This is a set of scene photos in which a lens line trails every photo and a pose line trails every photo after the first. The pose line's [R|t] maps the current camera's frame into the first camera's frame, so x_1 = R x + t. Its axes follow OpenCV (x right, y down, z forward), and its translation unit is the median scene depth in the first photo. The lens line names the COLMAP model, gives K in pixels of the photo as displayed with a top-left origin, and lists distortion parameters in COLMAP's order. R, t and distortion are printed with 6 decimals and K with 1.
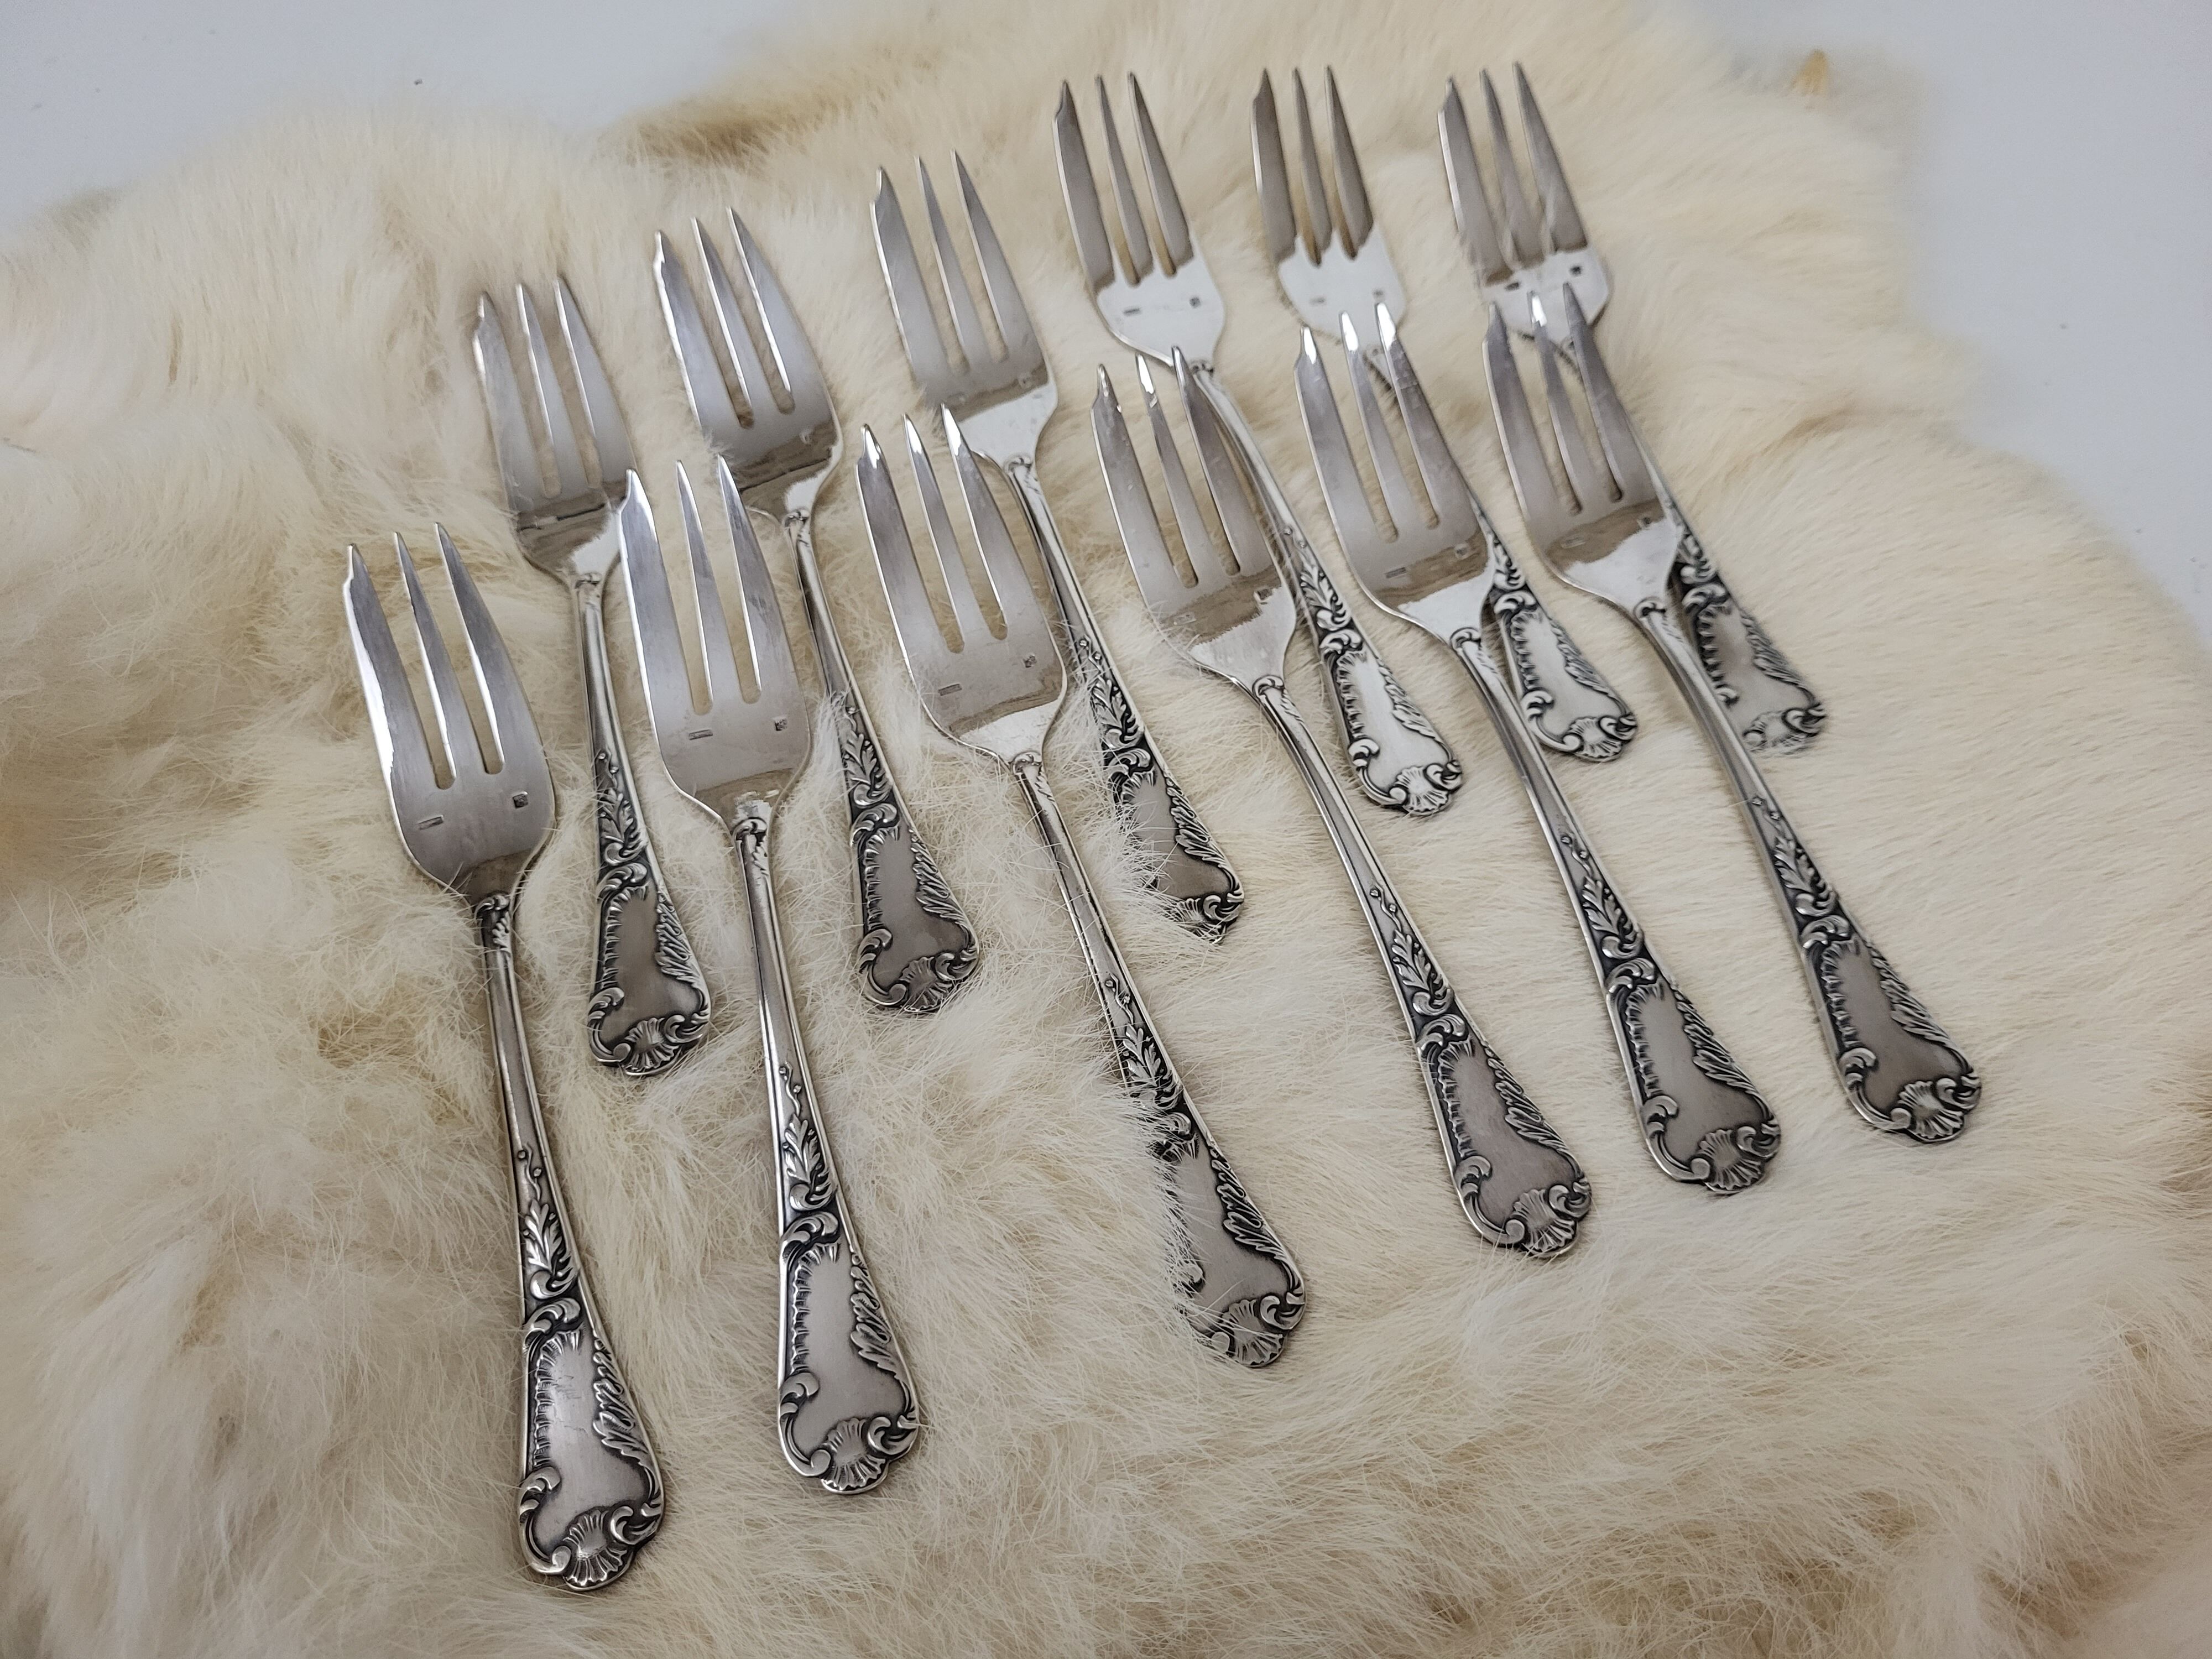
lens RADIAL K [[1696.8, 0, 1106.0], [0, 1696.8, 829.5], [0, 0, 1]] dist [-0.003898, 0.003699]
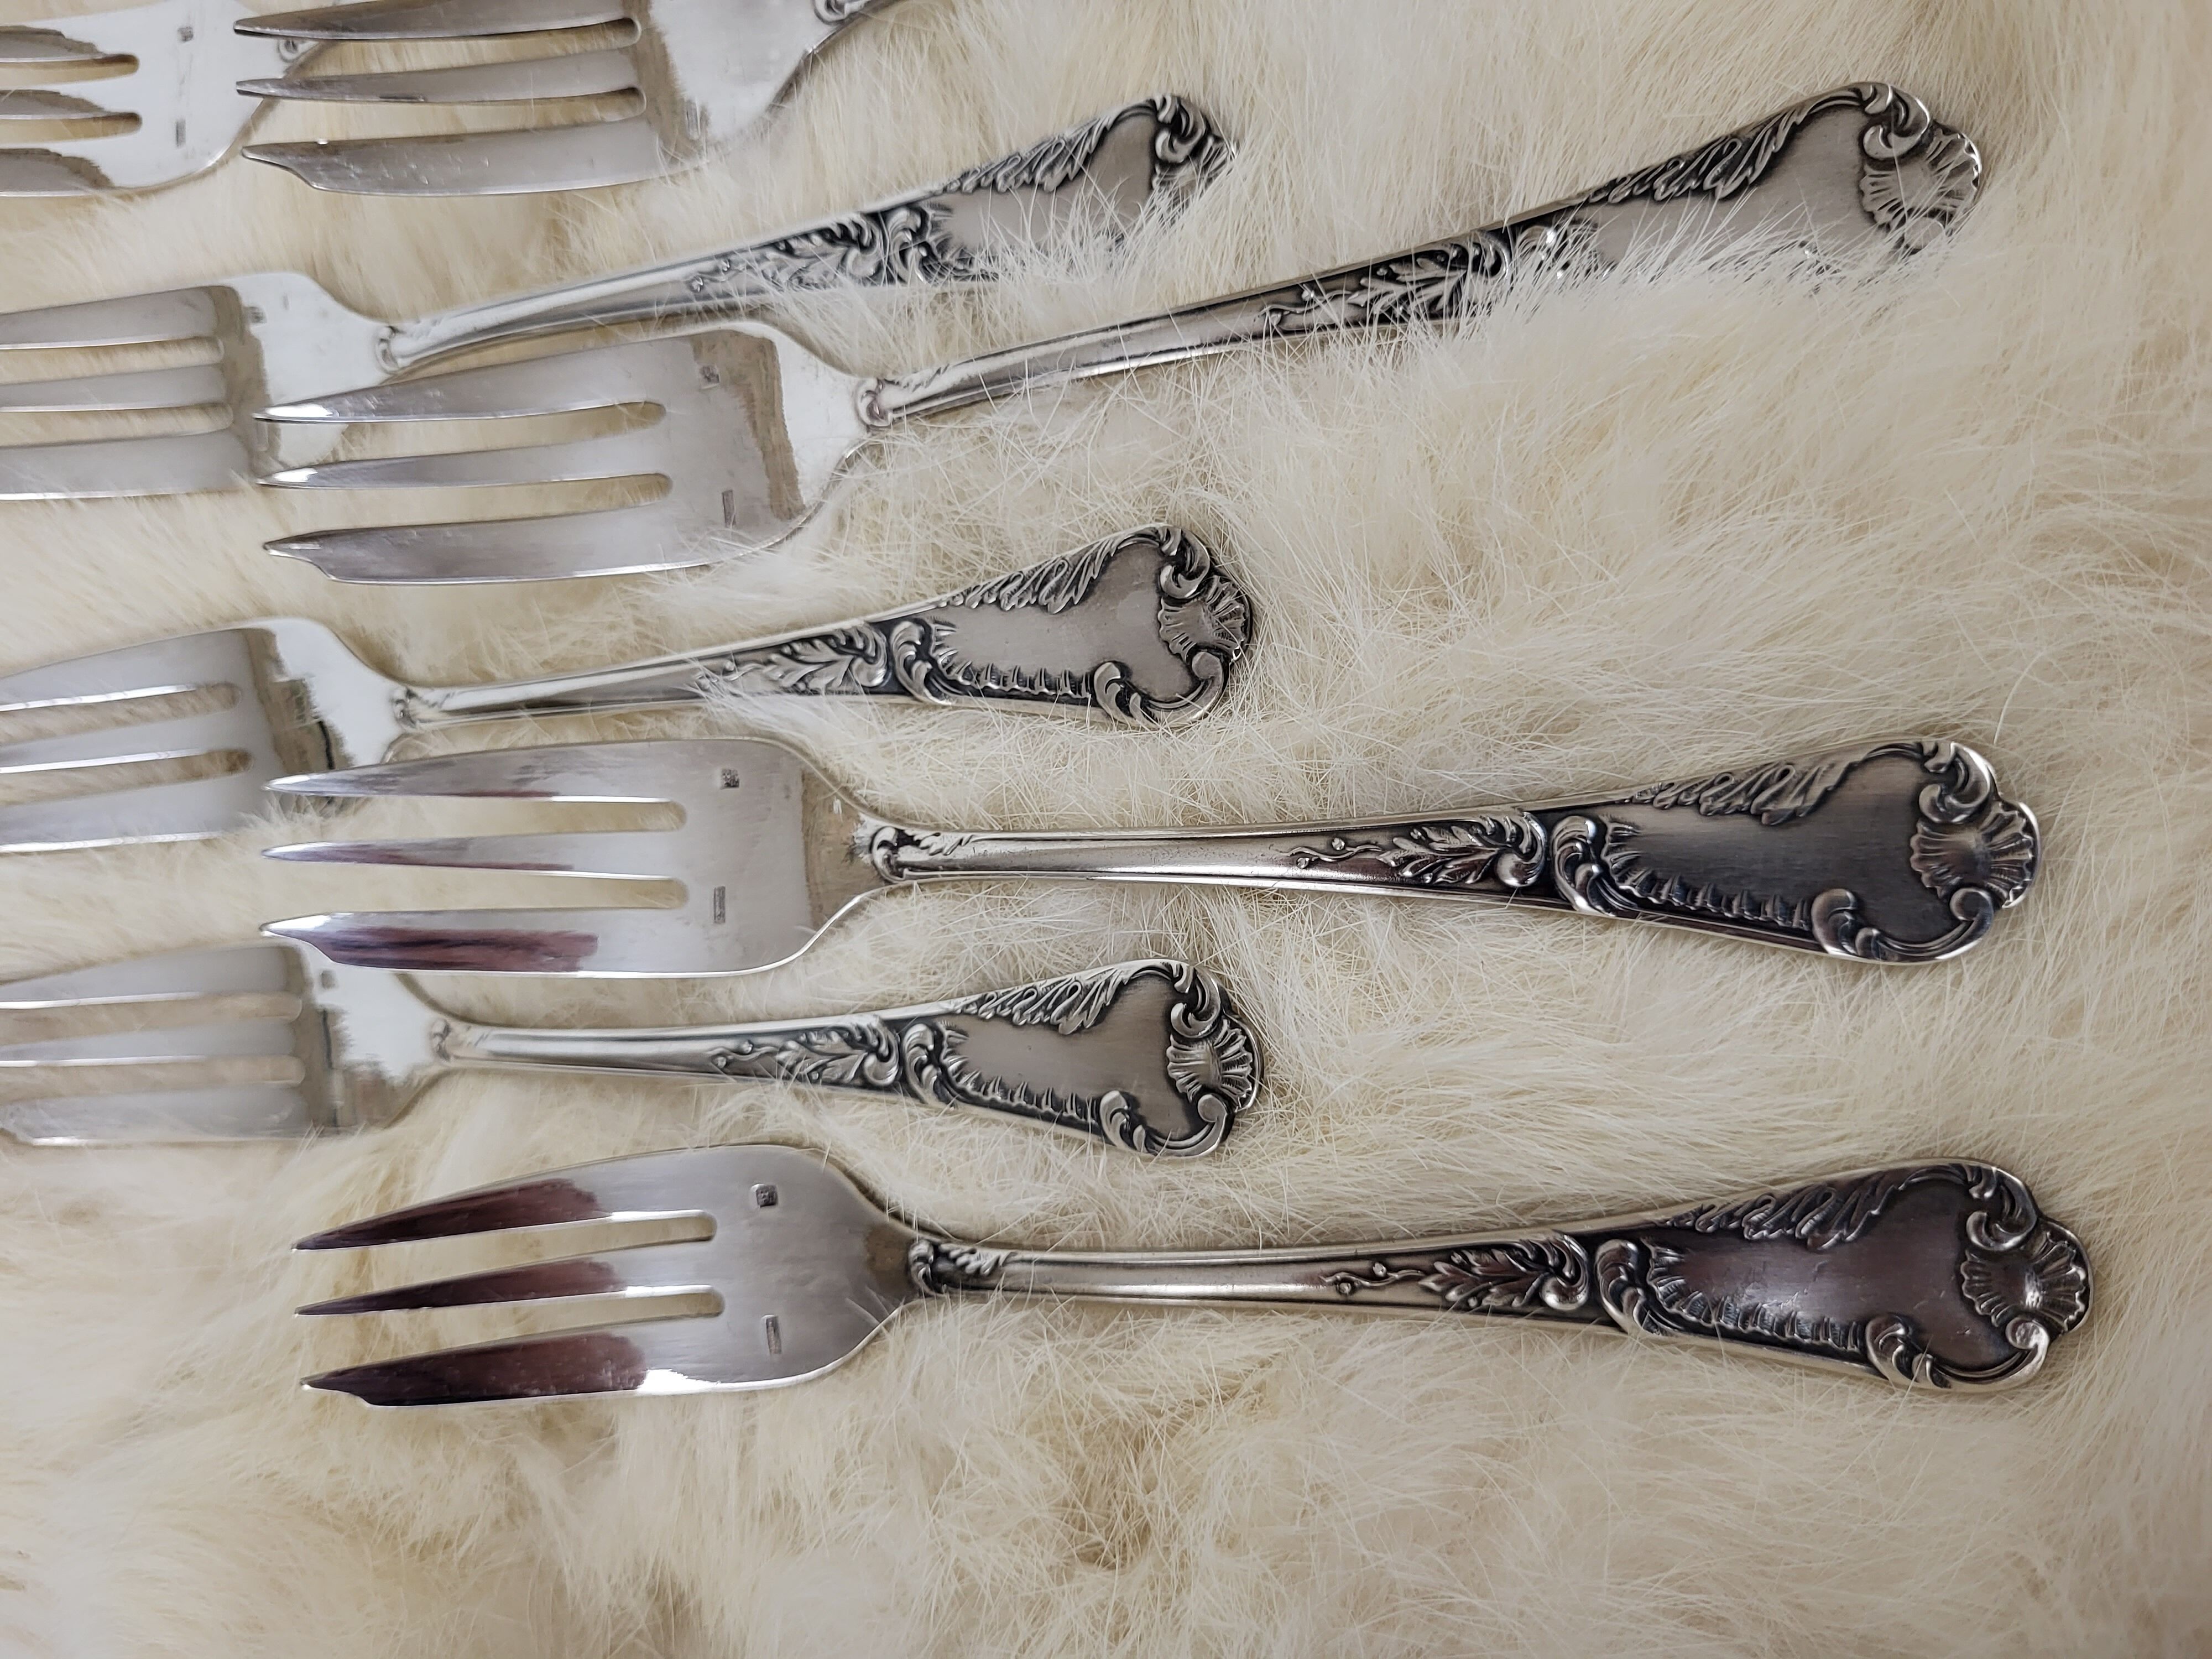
lens RADIAL K [[1693.4, 0, 1106.0], [0, 1693.4, 829.5], [0, 0, 1]] dist [-0.023740, 0.001377]
pose [[0.222040, -0.972418, -0.071430, -0.134081], [0.963924, 0.207890, 0.166229, -0.027349], [-0.146795, -0.105763, 0.983497, 0.362287]]
